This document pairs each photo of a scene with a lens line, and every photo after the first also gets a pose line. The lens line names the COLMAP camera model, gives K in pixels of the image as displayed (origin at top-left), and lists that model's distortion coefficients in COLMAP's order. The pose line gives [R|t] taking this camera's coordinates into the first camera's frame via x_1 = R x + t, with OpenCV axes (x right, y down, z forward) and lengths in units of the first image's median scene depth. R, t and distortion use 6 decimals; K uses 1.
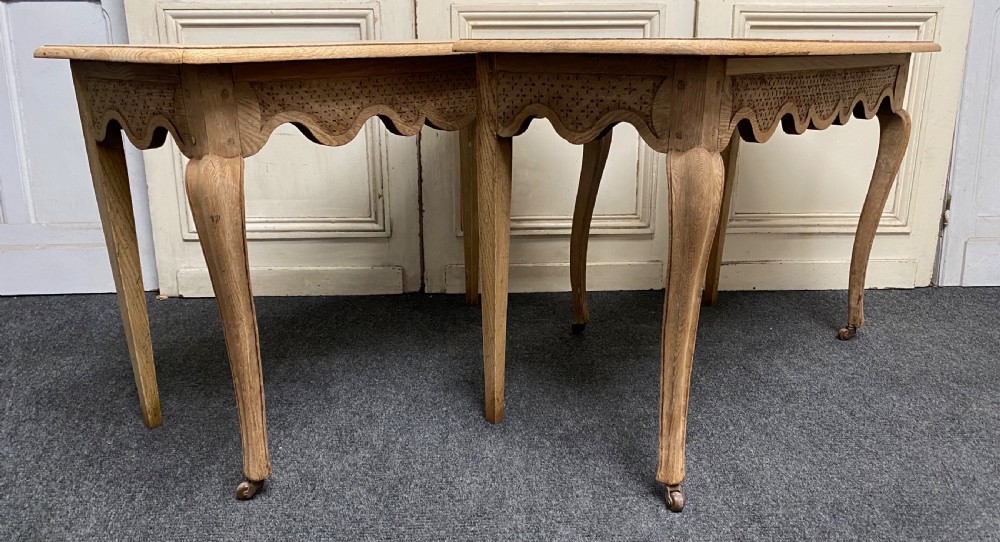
lens RADIAL K [[777.6, 0, 500.4], [0, 777.6, 279.6], [0, 0, 1]] dist [0.014189, -0.014084]
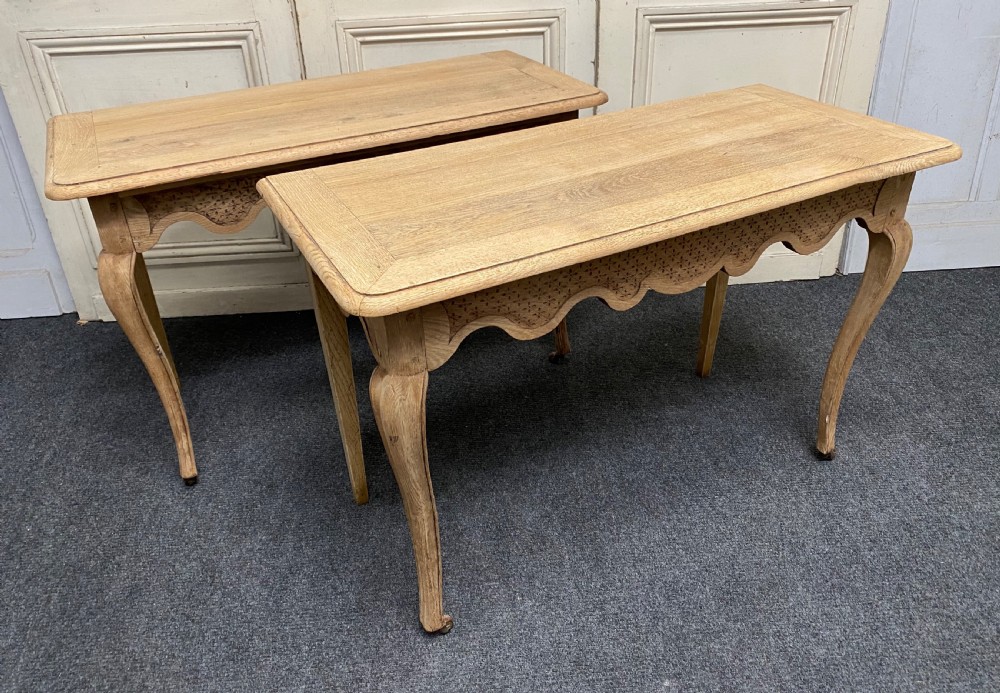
lens RADIAL K [[781.0, 0, 503.1], [0, 781.0, 319.7], [0, 0, 1]] dist [-0.001573, 0.012246]
pose [[0.999110, -0.040381, 0.012199, 0.127076], [0.036352, 0.970920, 0.236627, -0.247302], [-0.021400, -0.235973, 0.971524, -0.004749]]
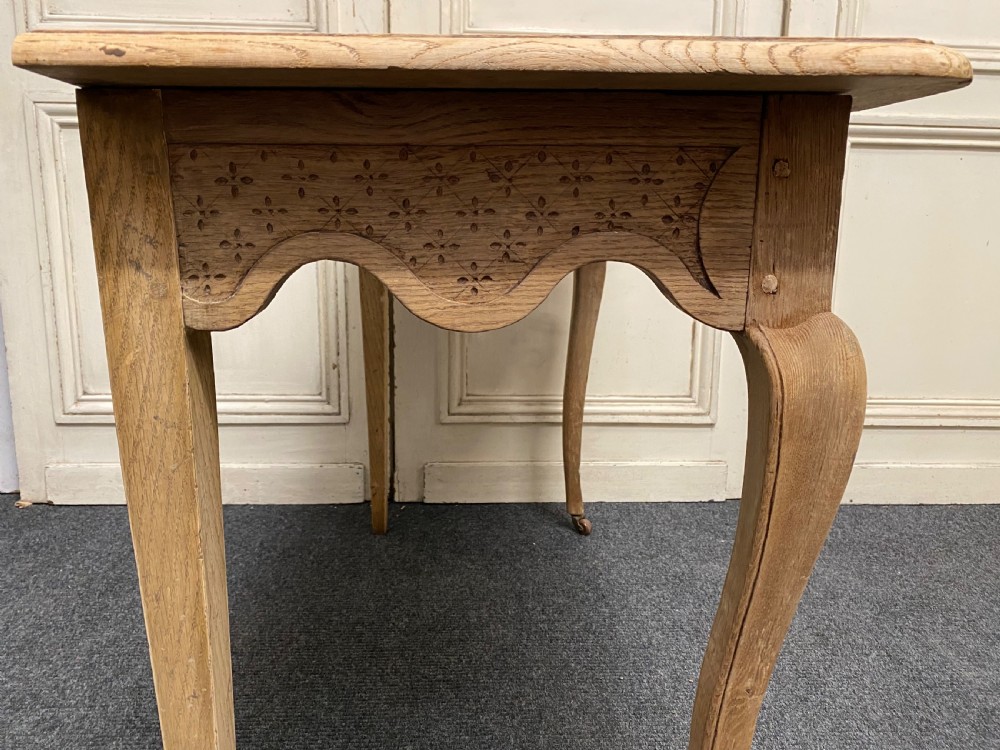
lens RADIAL K [[779.6, 0, 500.4], [0, 779.6, 368.1], [0, 0, 1]] dist [0.012665, -0.010288]
pose [[0.999812, 0.016259, 0.010538, -0.012102], [-0.015346, 0.996546, -0.081606, -0.059355], [-0.011828, 0.081429, 0.996609, 0.339190]]
